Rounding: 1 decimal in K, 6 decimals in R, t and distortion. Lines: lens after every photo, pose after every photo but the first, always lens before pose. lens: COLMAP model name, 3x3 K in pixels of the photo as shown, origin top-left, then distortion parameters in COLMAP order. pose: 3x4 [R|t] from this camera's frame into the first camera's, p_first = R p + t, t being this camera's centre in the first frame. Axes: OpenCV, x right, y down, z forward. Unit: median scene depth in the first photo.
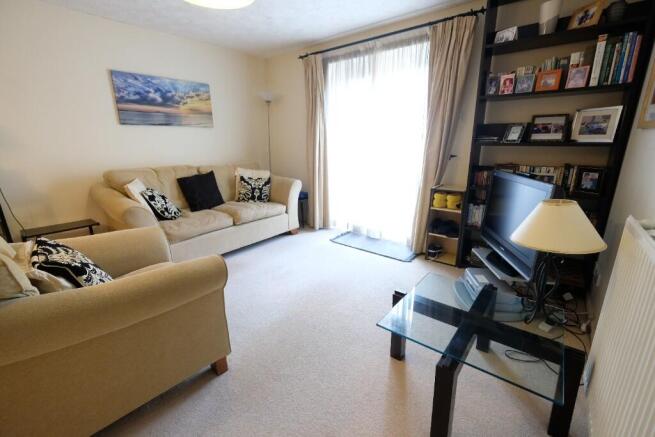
lens RADIAL K [[283.8, 0, 327.2], [0, 283.8, 213.2], [0, 0, 1]] dist [0.000662, -0.000289]
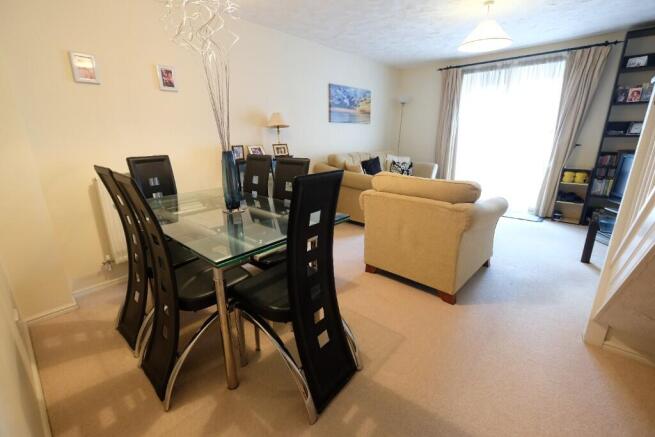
lens RADIAL K [[283.8, 0, 327.2], [0, 283.8, 213.2], [0, 0, 1]] dist [0.000662, -0.000289]
pose [[0.999068, 0.011770, -0.041540, -0.658221], [-0.010938, 0.999736, 0.020193, 0.106366], [0.041767, -0.019720, 0.998933, -0.400997]]
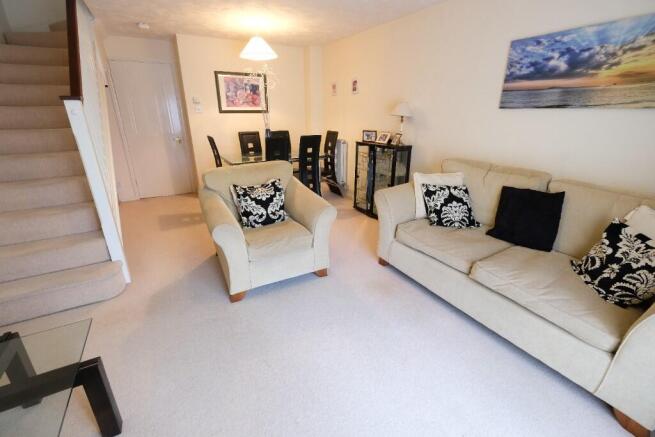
lens RADIAL K [[283.8, 0, 327.2], [0, 283.8, 213.2], [0, 0, 1]] dist [0.000662, -0.000289]
pose [[-0.363345, 0.319863, -0.875025, 0.286517], [-0.241207, 0.874895, 0.419975, -0.263361], [0.899889, 0.363658, -0.240735, 0.830395]]
